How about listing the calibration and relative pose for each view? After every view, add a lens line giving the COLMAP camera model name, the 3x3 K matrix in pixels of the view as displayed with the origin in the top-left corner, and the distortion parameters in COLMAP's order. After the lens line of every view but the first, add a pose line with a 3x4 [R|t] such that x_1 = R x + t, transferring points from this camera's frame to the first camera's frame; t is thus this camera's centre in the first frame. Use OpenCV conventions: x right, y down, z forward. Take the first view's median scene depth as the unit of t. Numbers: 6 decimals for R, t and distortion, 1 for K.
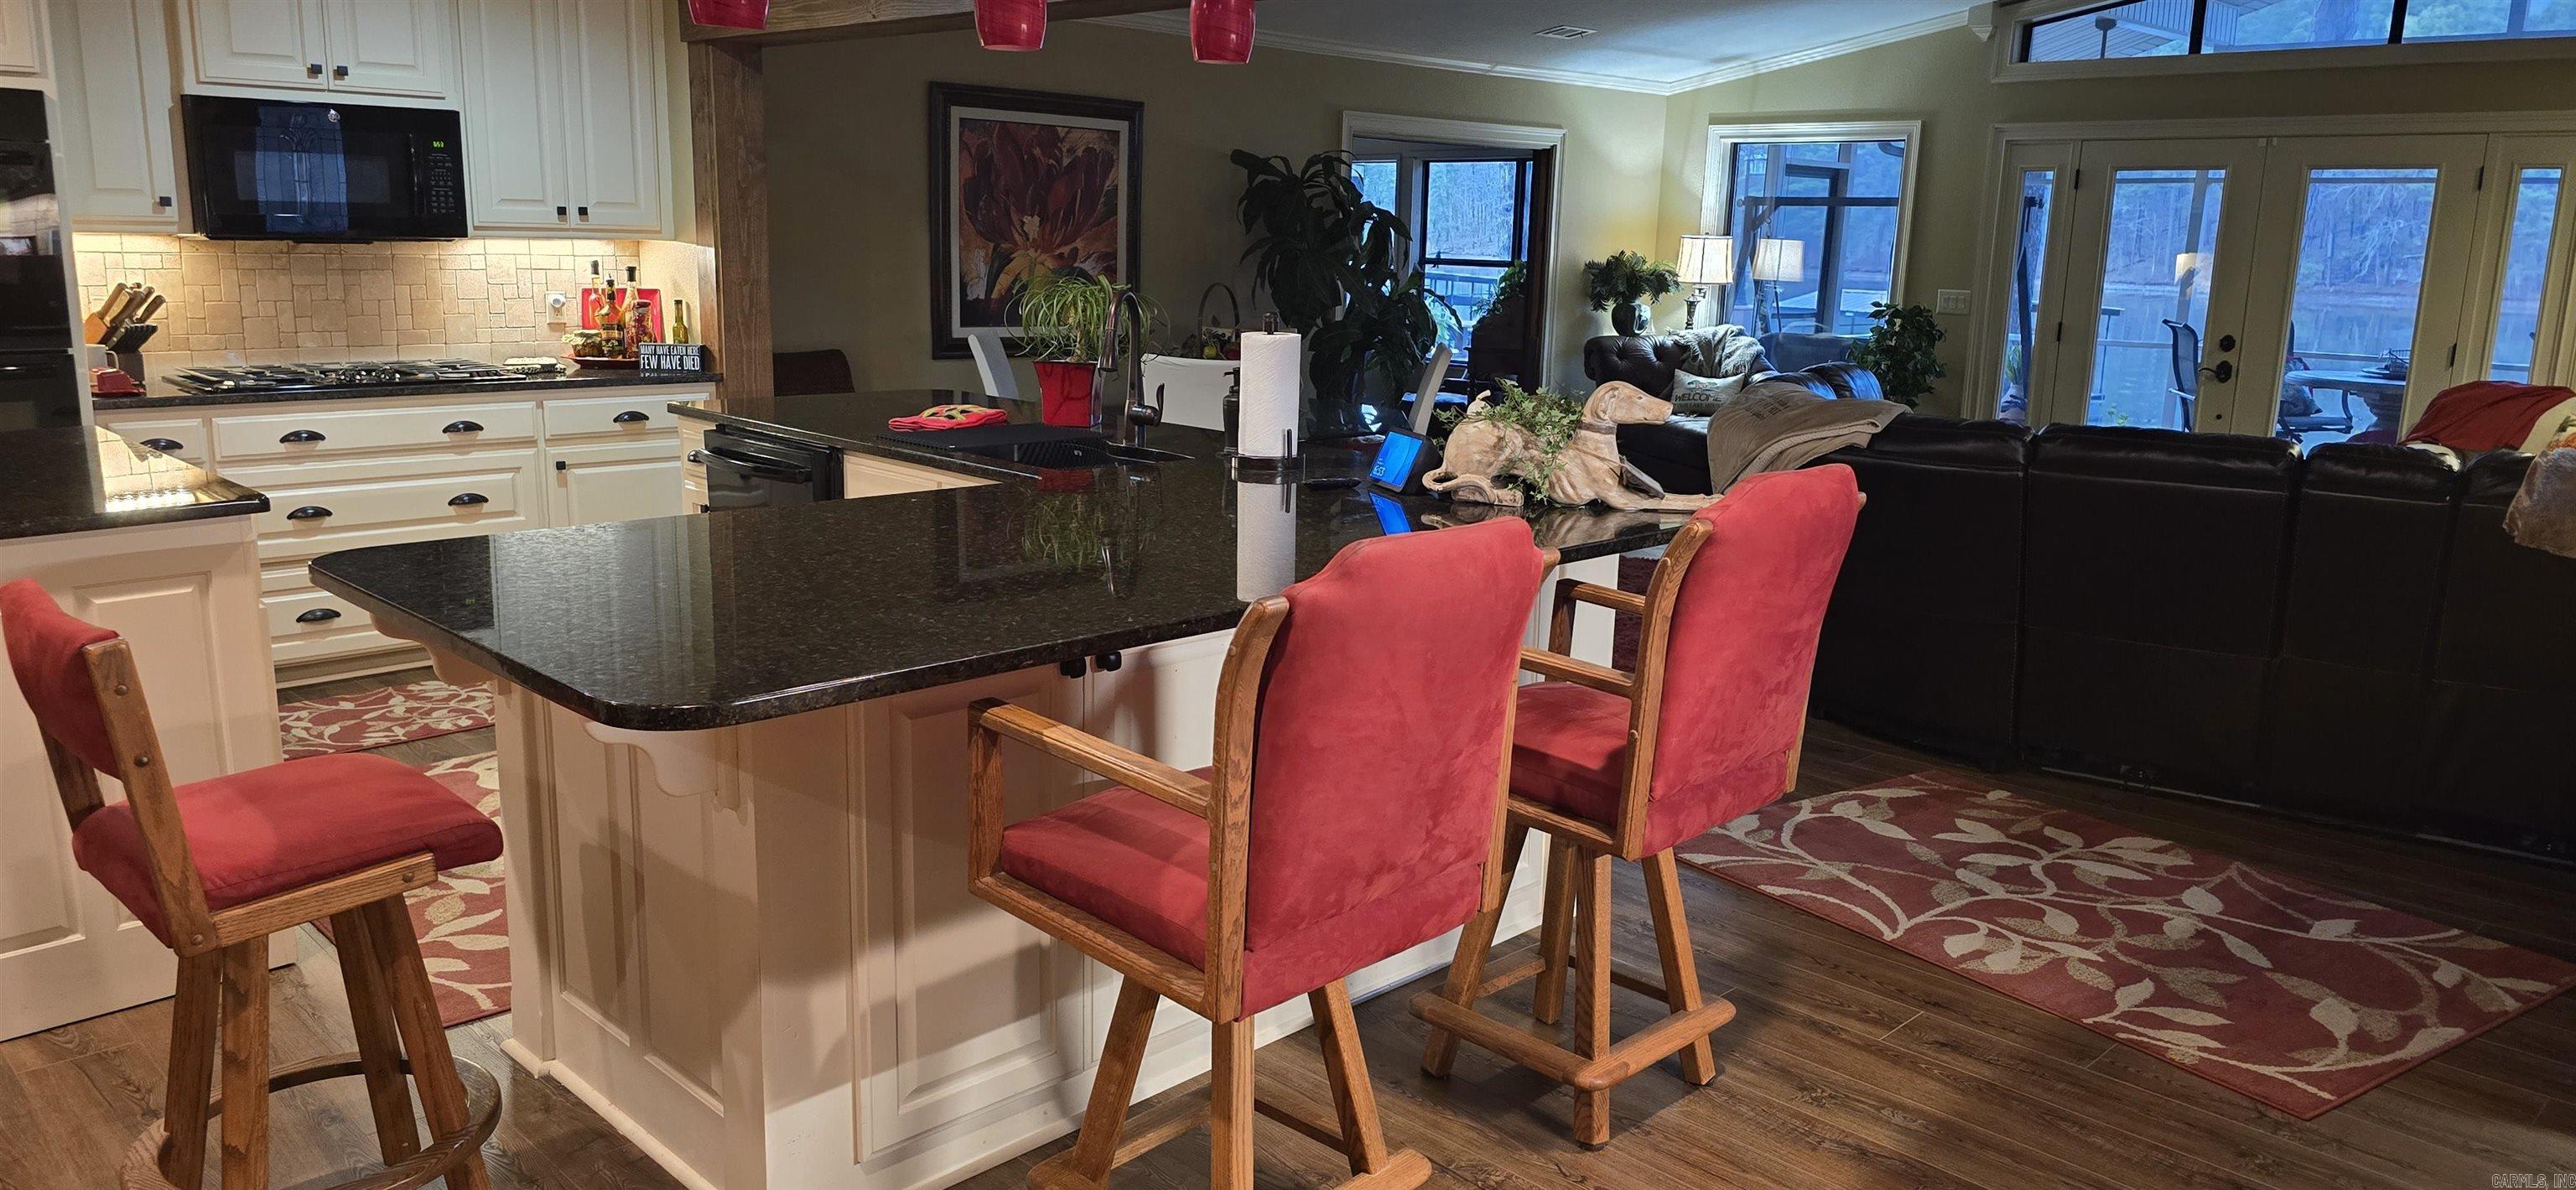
lens RADIAL K [[1732.9, 0, 1302.8], [0, 1732.9, 591.2], [0, 0, 1]] dist [0.066497, -0.071014]
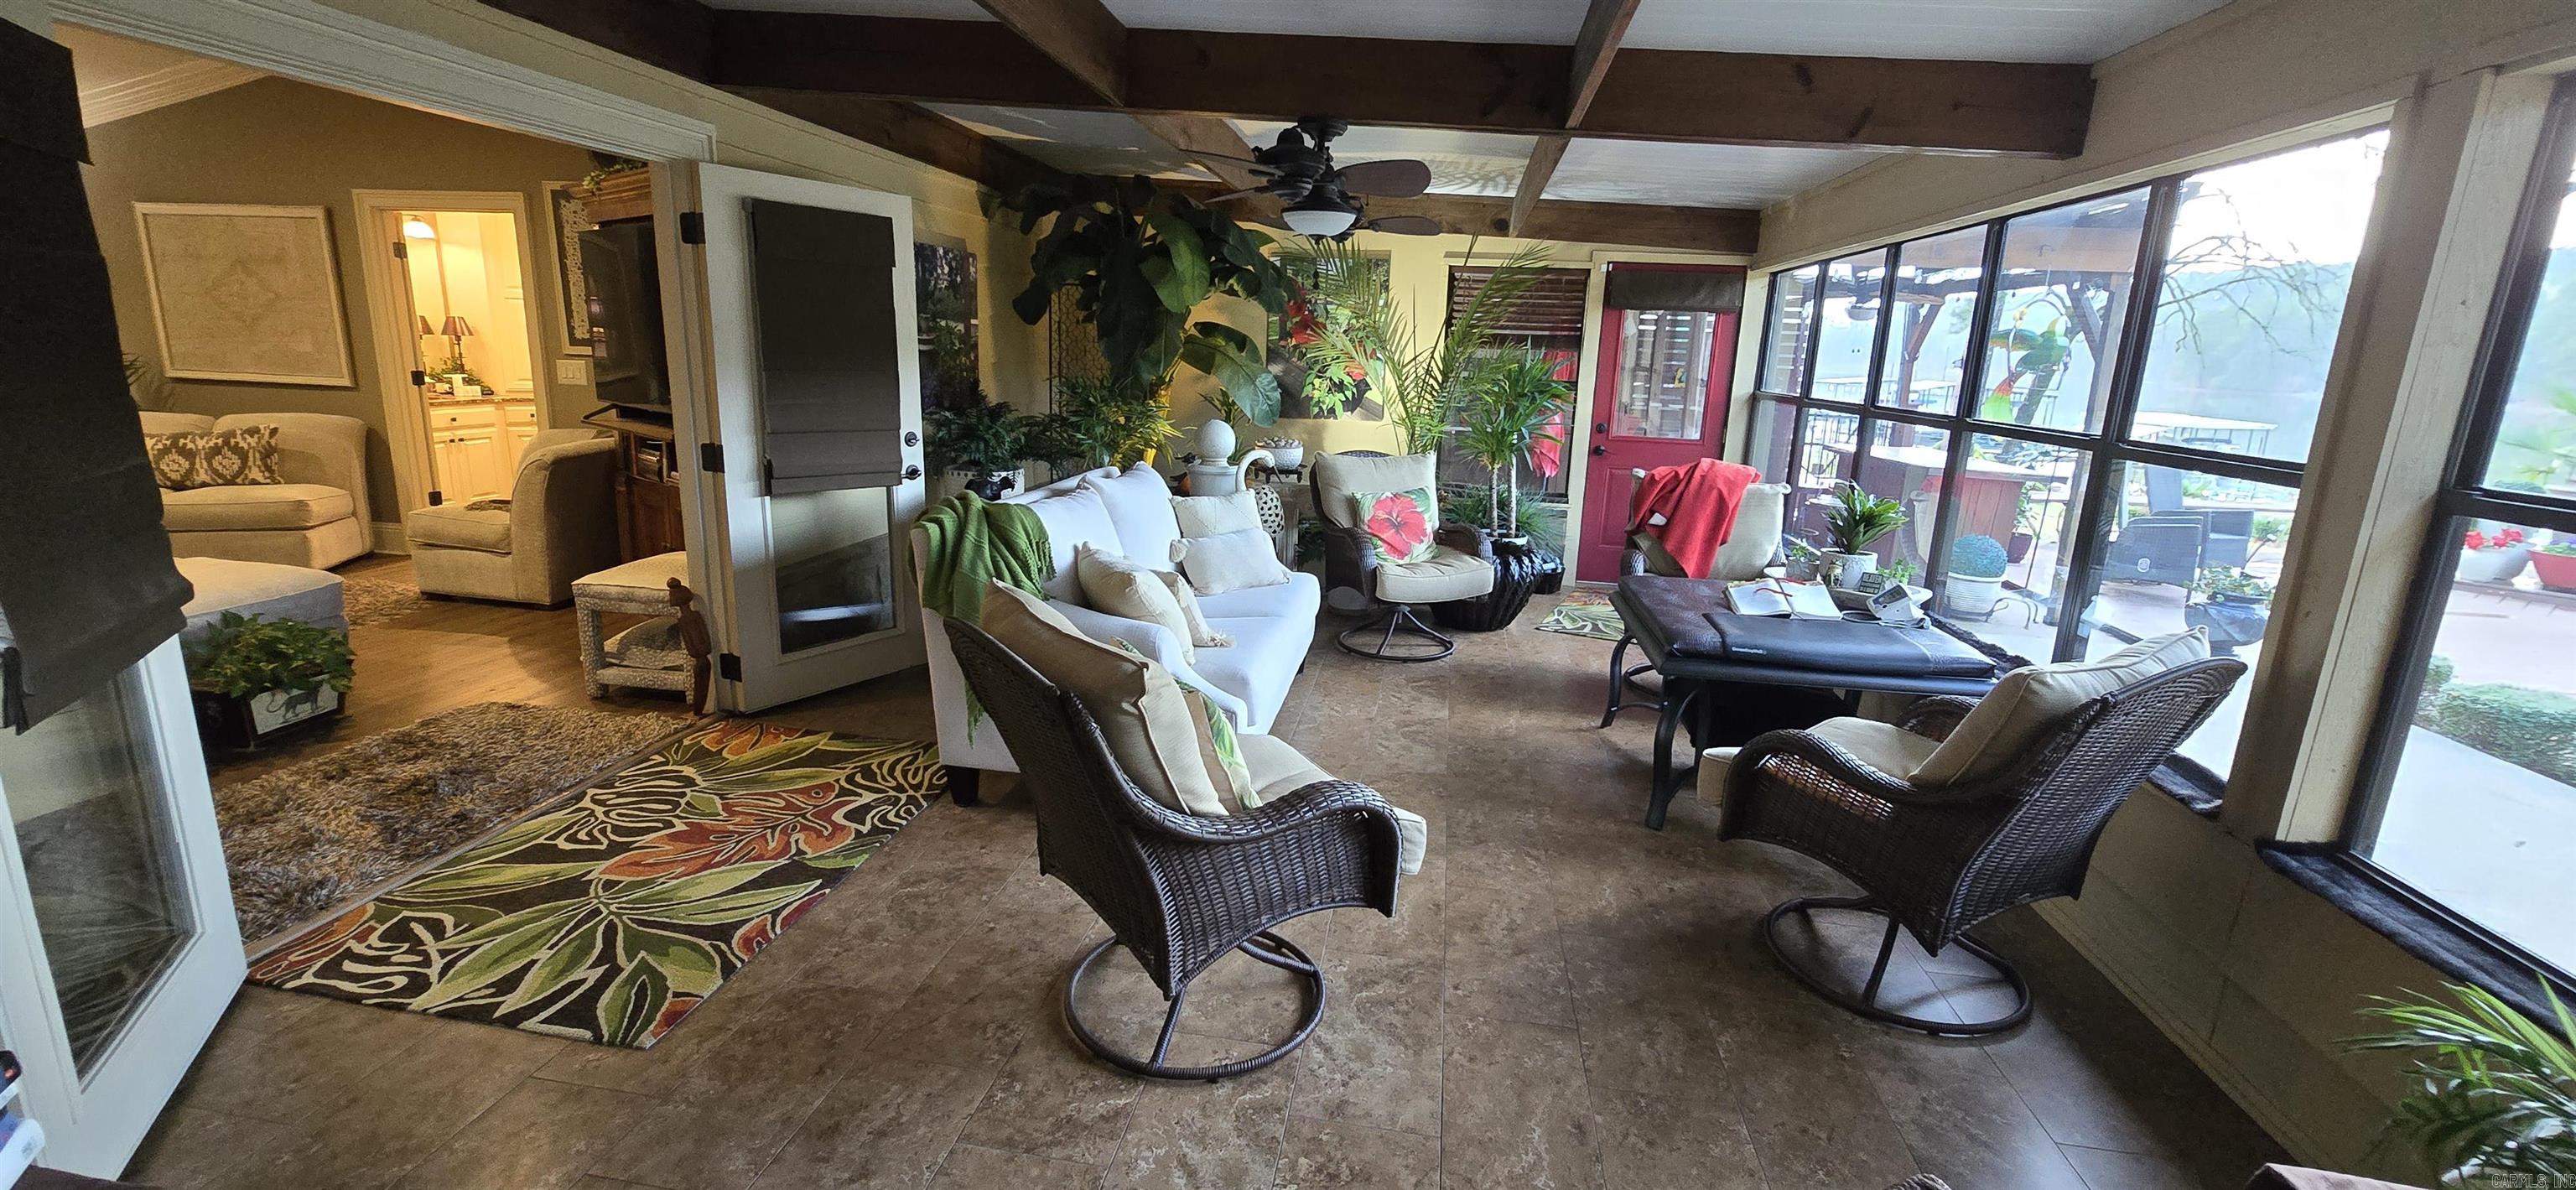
lens RADIAL K [[1057.9, 0, 1299.0], [0, 1057.9, 582.2], [0, 0, 1]] dist [-0.001387, 0.000659]
pose [[0.606341, 0.175455, -0.775607, 0.228281], [-0.186716, 0.979500, 0.075611, -0.409568], [0.772973, 0.098973, 0.626671, 2.009039]]
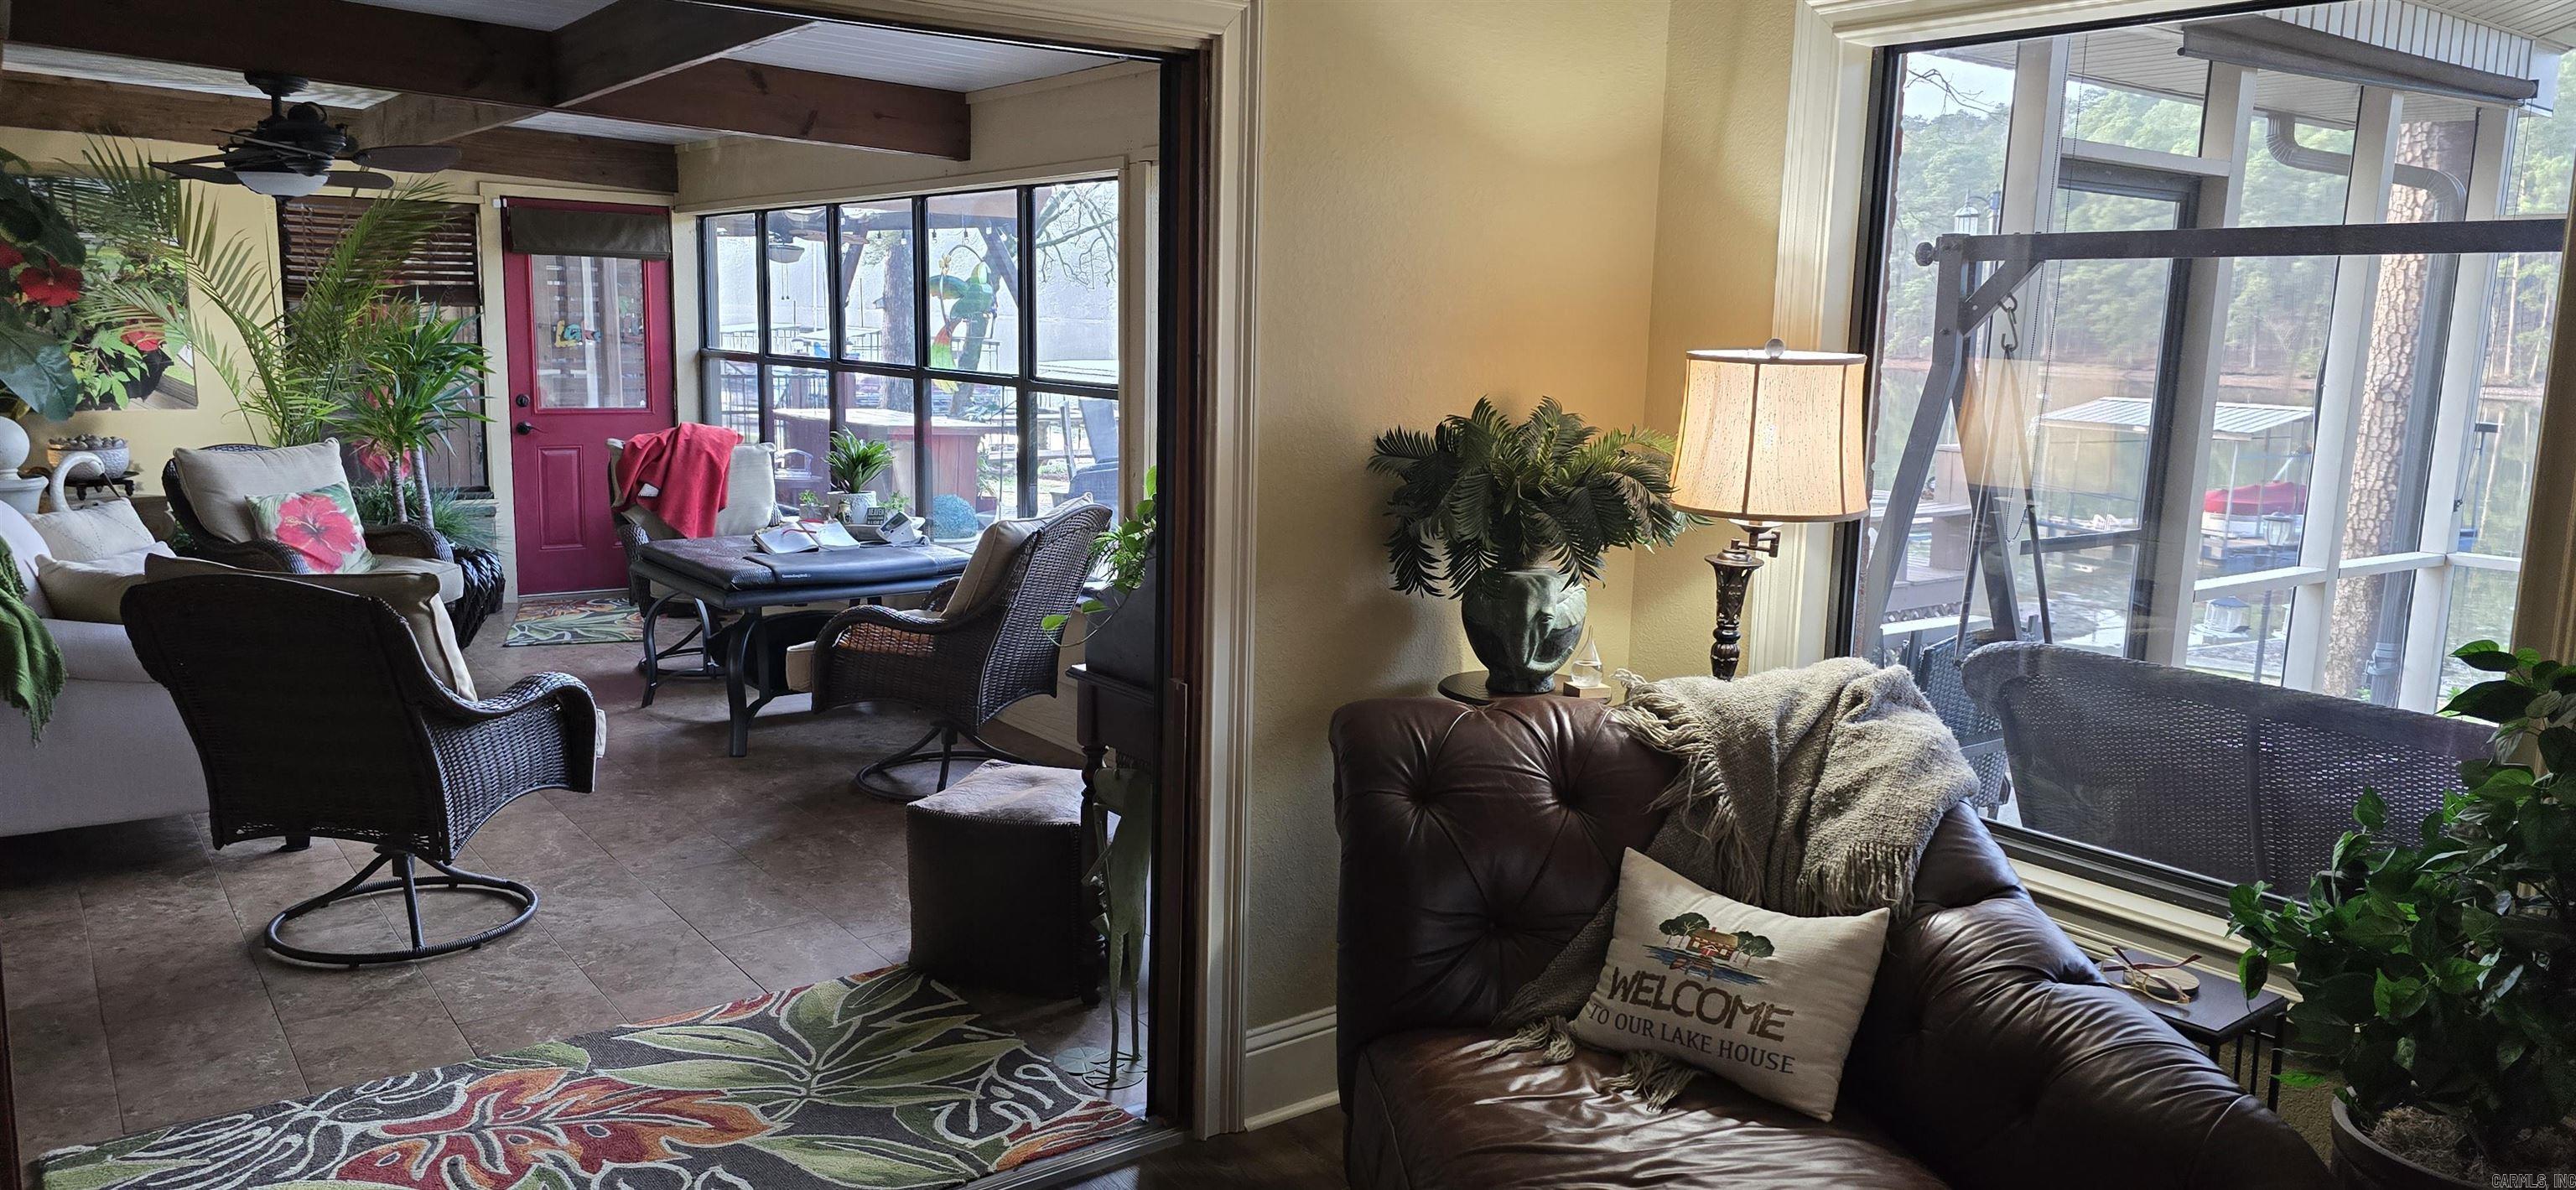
lens RADIAL K [[1732.9, 0, 1295.2], [0, 1732.9, 584.2], [0, 0, 1]] dist [0.066497, -0.071014]
pose [[0.990608, 0.019913, -0.135272, 0.406273], [-0.027480, 0.998147, -0.054299, -0.310526], [0.133940, 0.057507, 0.989320, 1.486217]]
